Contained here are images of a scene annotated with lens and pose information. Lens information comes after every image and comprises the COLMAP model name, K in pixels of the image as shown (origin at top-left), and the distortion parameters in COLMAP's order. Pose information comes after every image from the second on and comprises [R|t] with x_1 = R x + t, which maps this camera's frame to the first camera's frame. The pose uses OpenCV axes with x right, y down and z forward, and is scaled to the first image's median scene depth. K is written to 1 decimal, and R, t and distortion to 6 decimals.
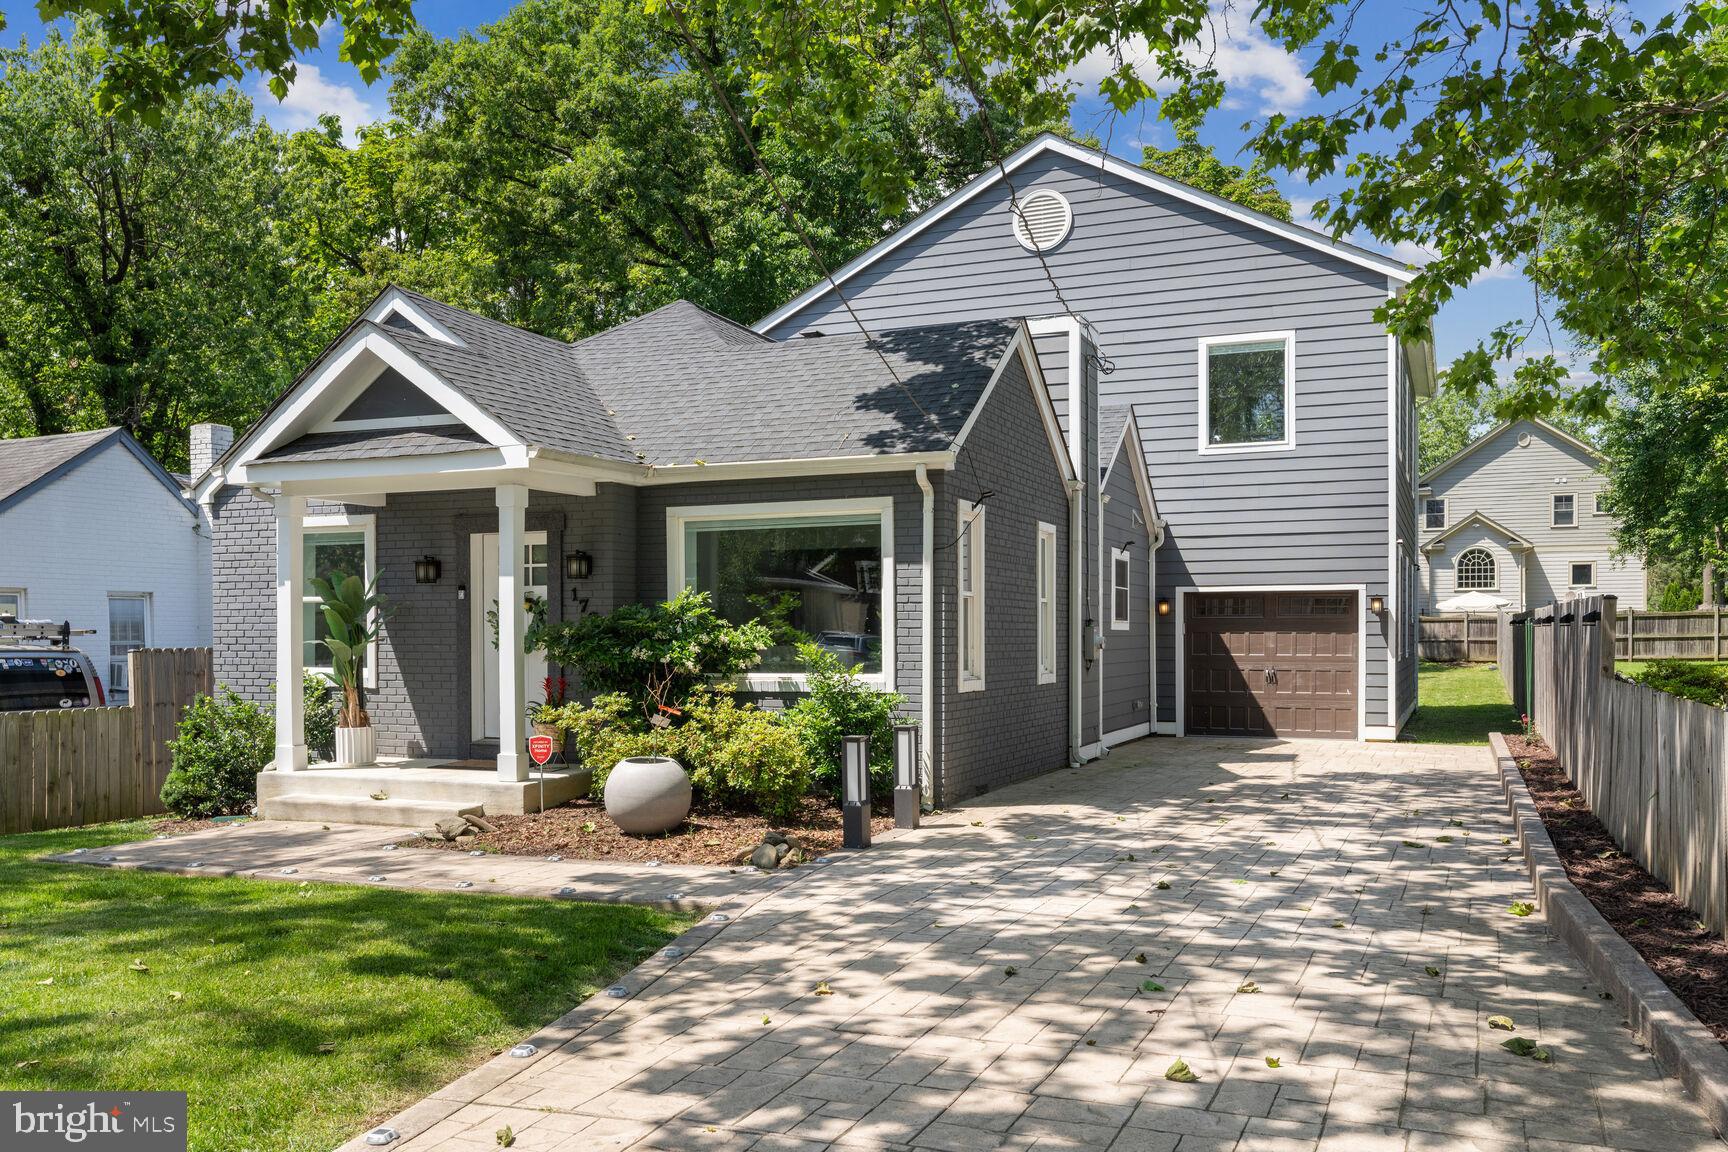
lens RADIAL K [[1411.6, 0, 863.8], [0, 1411.6, 601.6], [0, 0, 1]] dist [-0.005045, 0.008626]
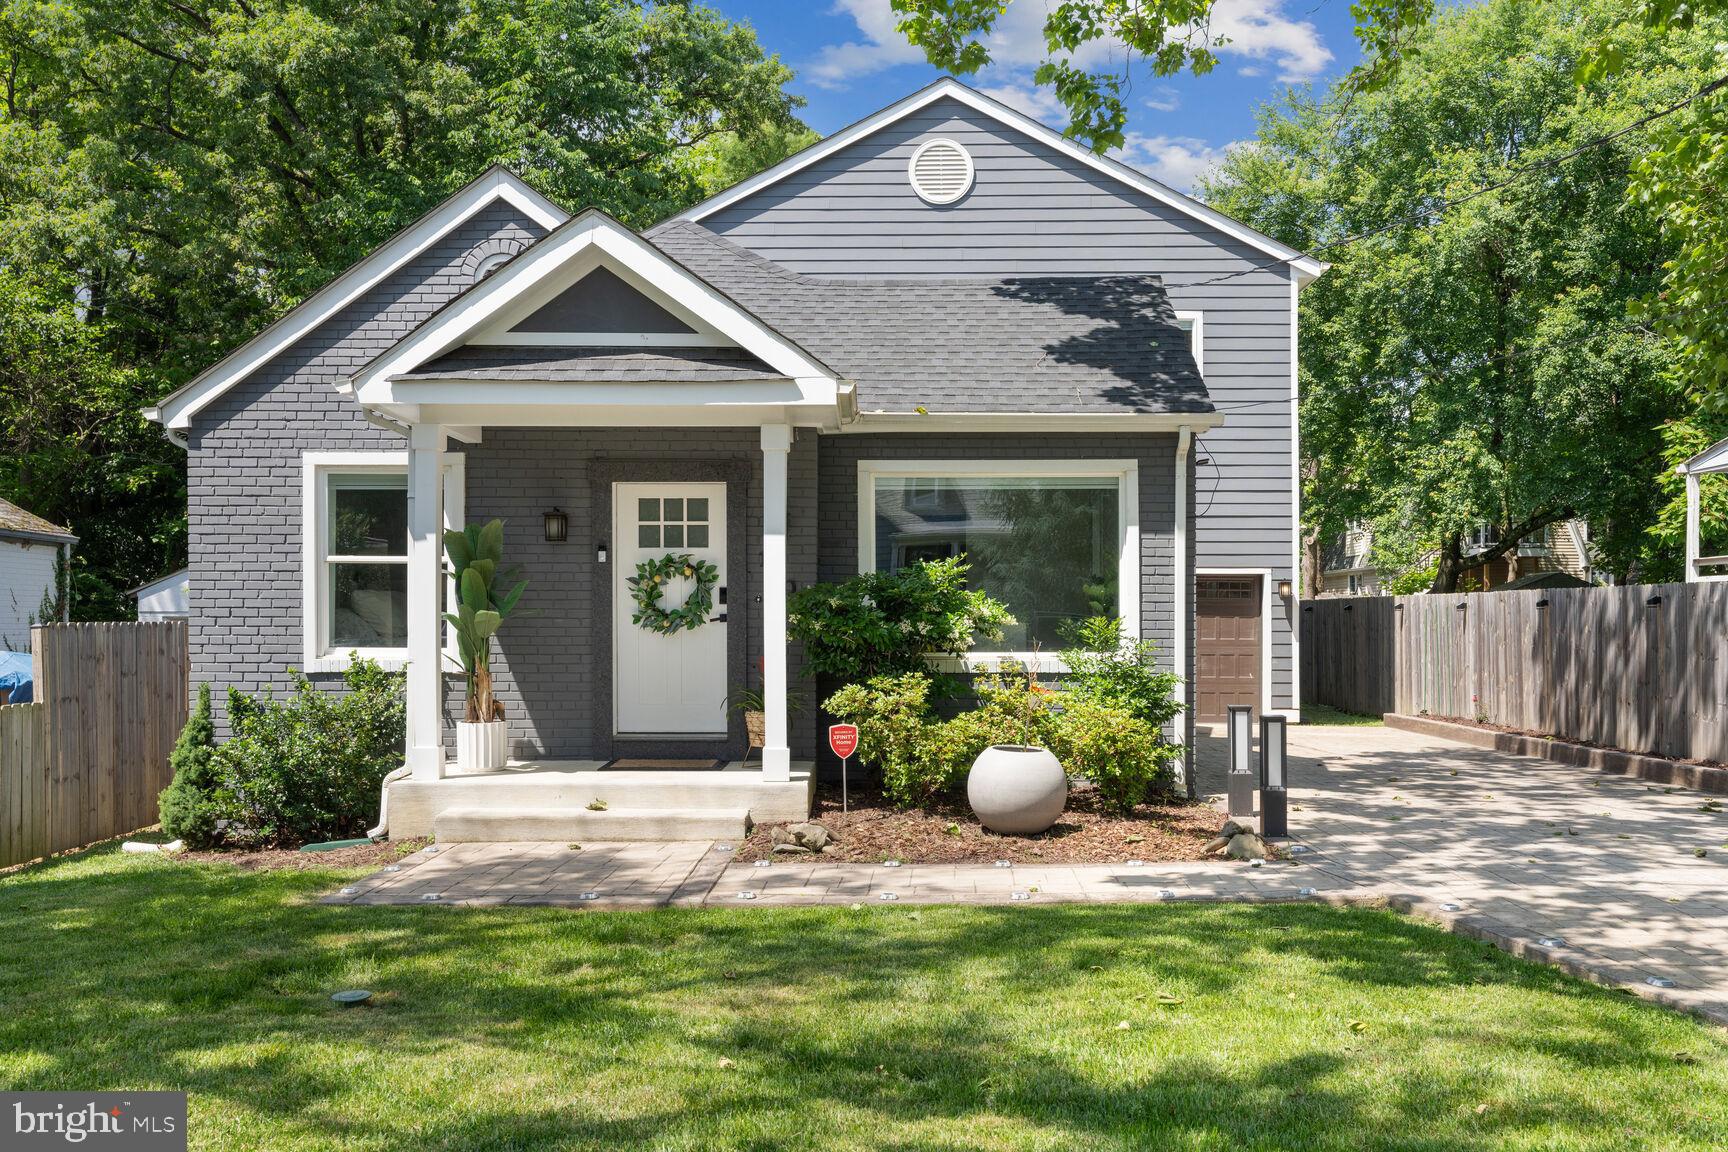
lens RADIAL K [[1548.8, 0, 864.0], [0, 1548.8, 576.0], [0, 0, 1]] dist [-0.001691, -0.004317]
pose [[0.928315, 0.017002, 0.371405, -0.475932], [-0.013486, 0.999836, -0.012062, 0.014927], [-0.371549, 0.006188, 0.928393, 0.117980]]
